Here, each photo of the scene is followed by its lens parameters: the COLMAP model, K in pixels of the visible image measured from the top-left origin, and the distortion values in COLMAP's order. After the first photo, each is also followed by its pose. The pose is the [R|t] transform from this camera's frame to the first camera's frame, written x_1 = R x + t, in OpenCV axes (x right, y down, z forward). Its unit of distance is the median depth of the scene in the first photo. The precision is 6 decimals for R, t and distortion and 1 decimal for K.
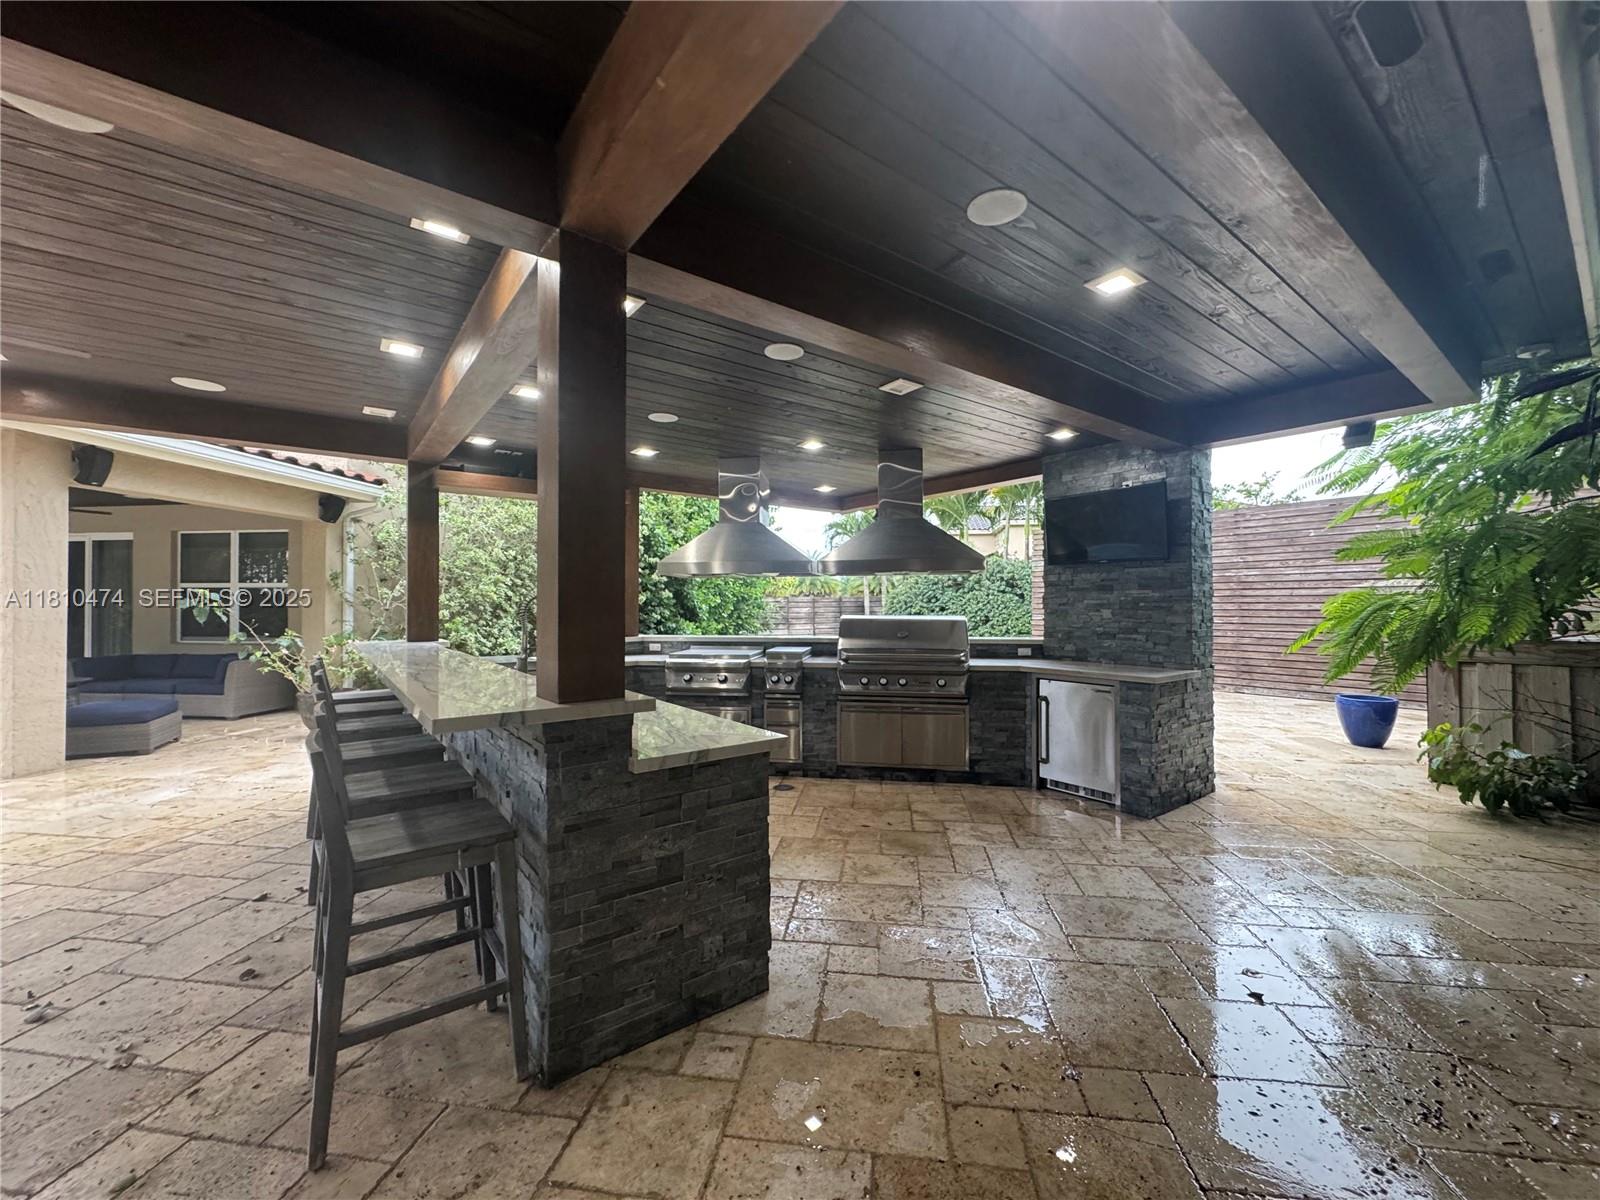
lens RADIAL K [[637.5, 0, 800.0], [0, 637.5, 600.0], [0, 0, 1]] dist [-0.001983, 0.000710]
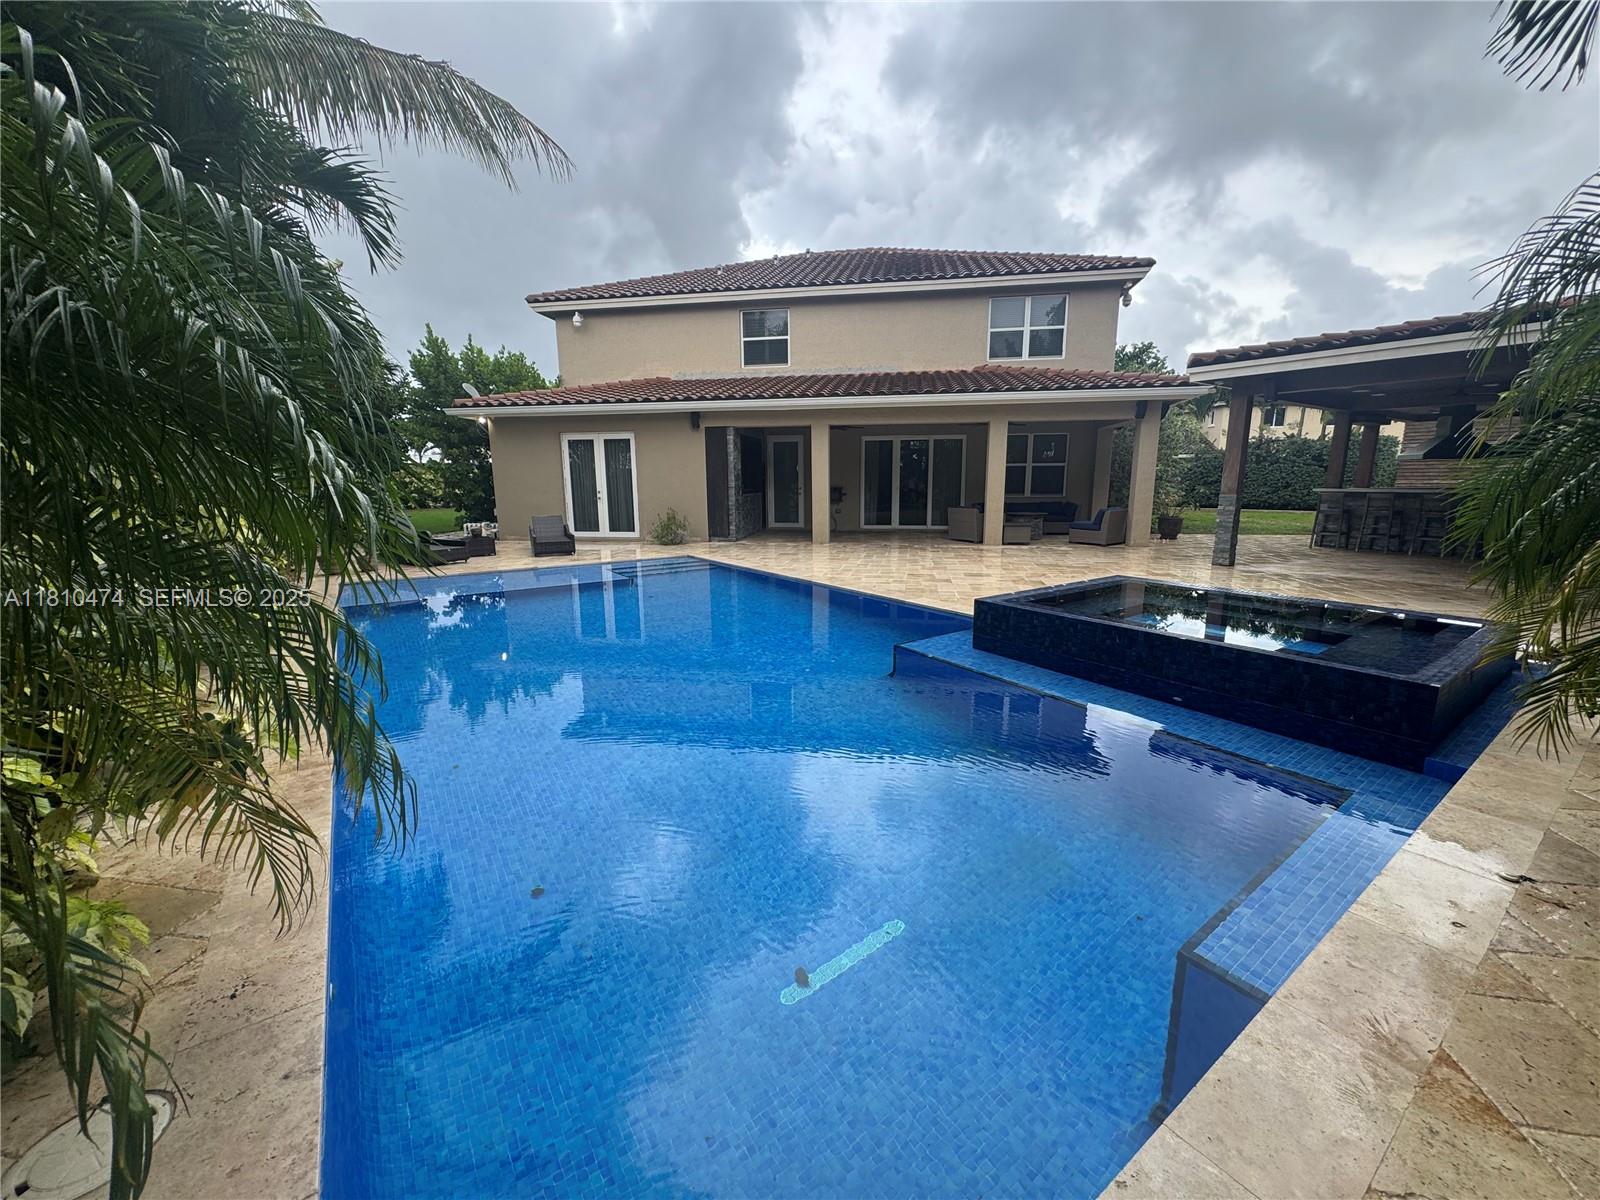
lens RADIAL K [[630.8, 0, 808.9], [0, 630.8, 600.4], [0, 0, 1]] dist [-0.002132, 0.000009]
pose [[0.999265, -0.000397, -0.038332, -2.591101], [0.007932, 0.980444, 0.196639, -0.003893], [0.037504, -0.196799, 0.979726, -1.536072]]
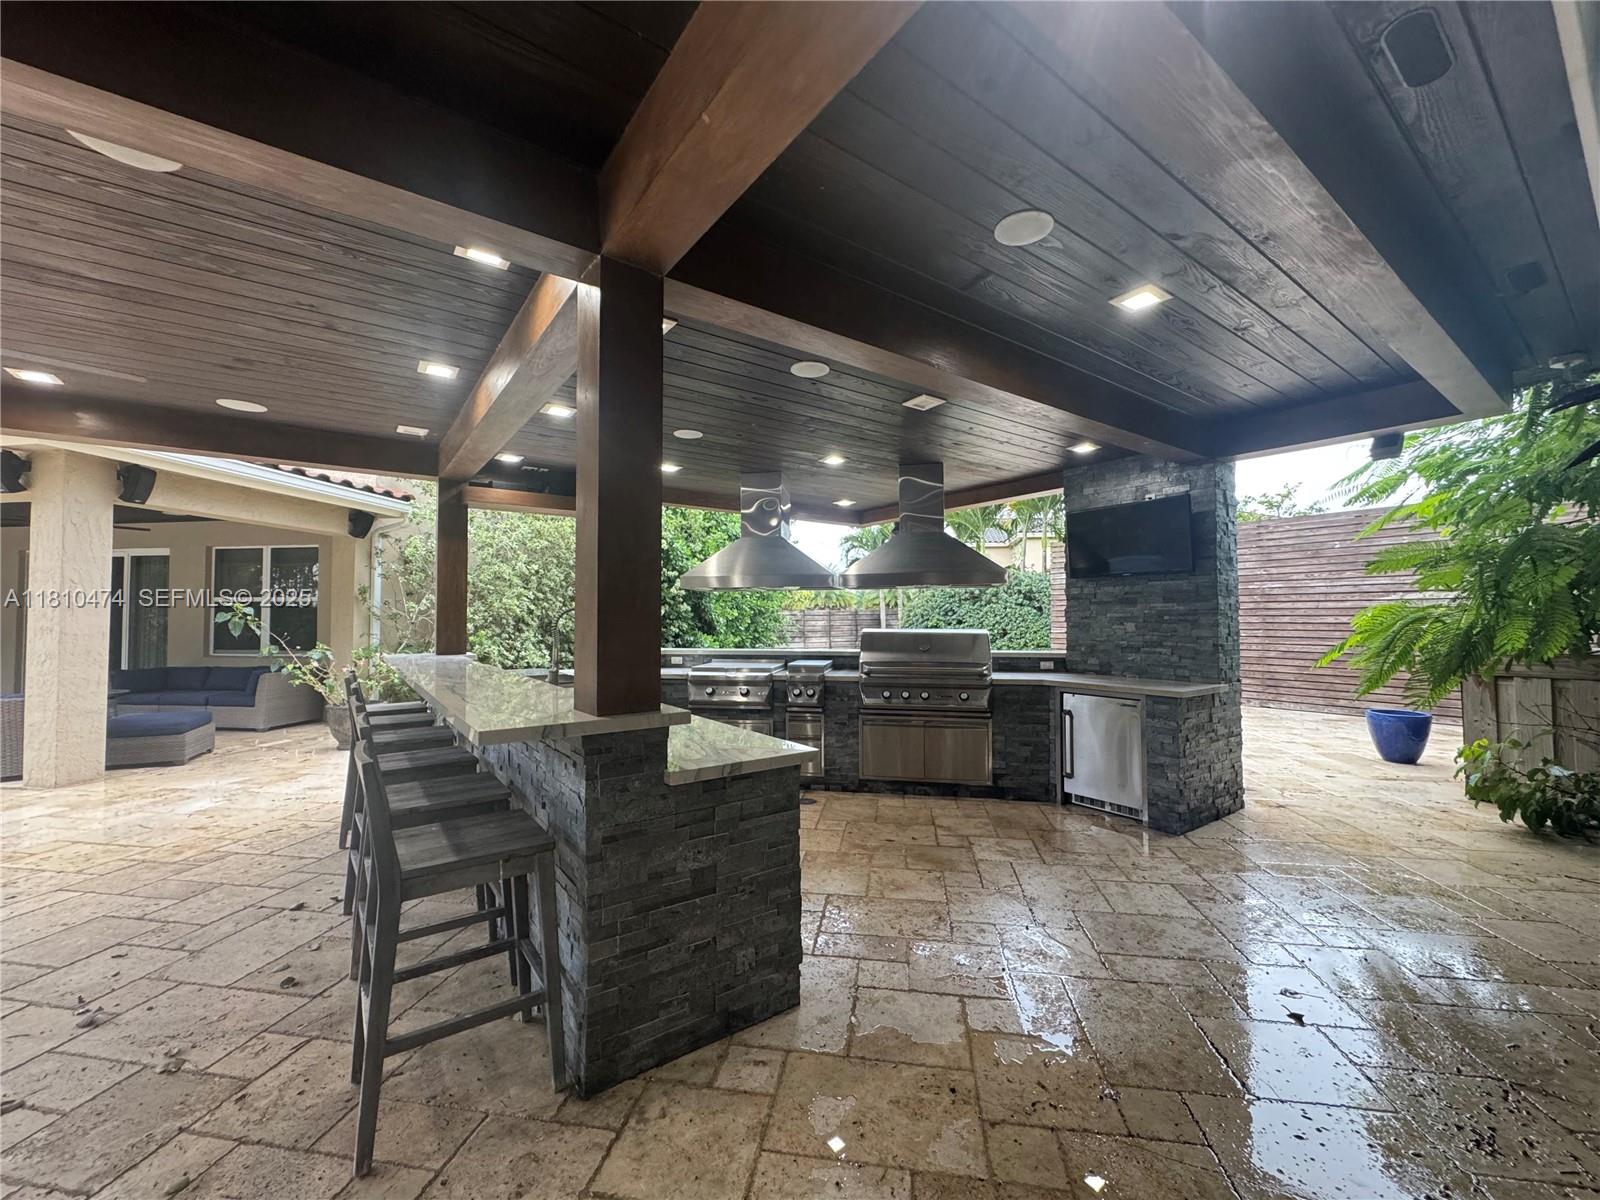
lens RADIAL K [[637.5, 0, 800.0], [0, 637.5, 600.0], [0, 0, 1]] dist [-0.001983, 0.000710]
pose [[0.999744, -0.001325, -0.022604, -0.012187], [0.000864, 0.999792, -0.020401, -0.000948], [0.022626, 0.020376, 0.999536, -0.005937]]
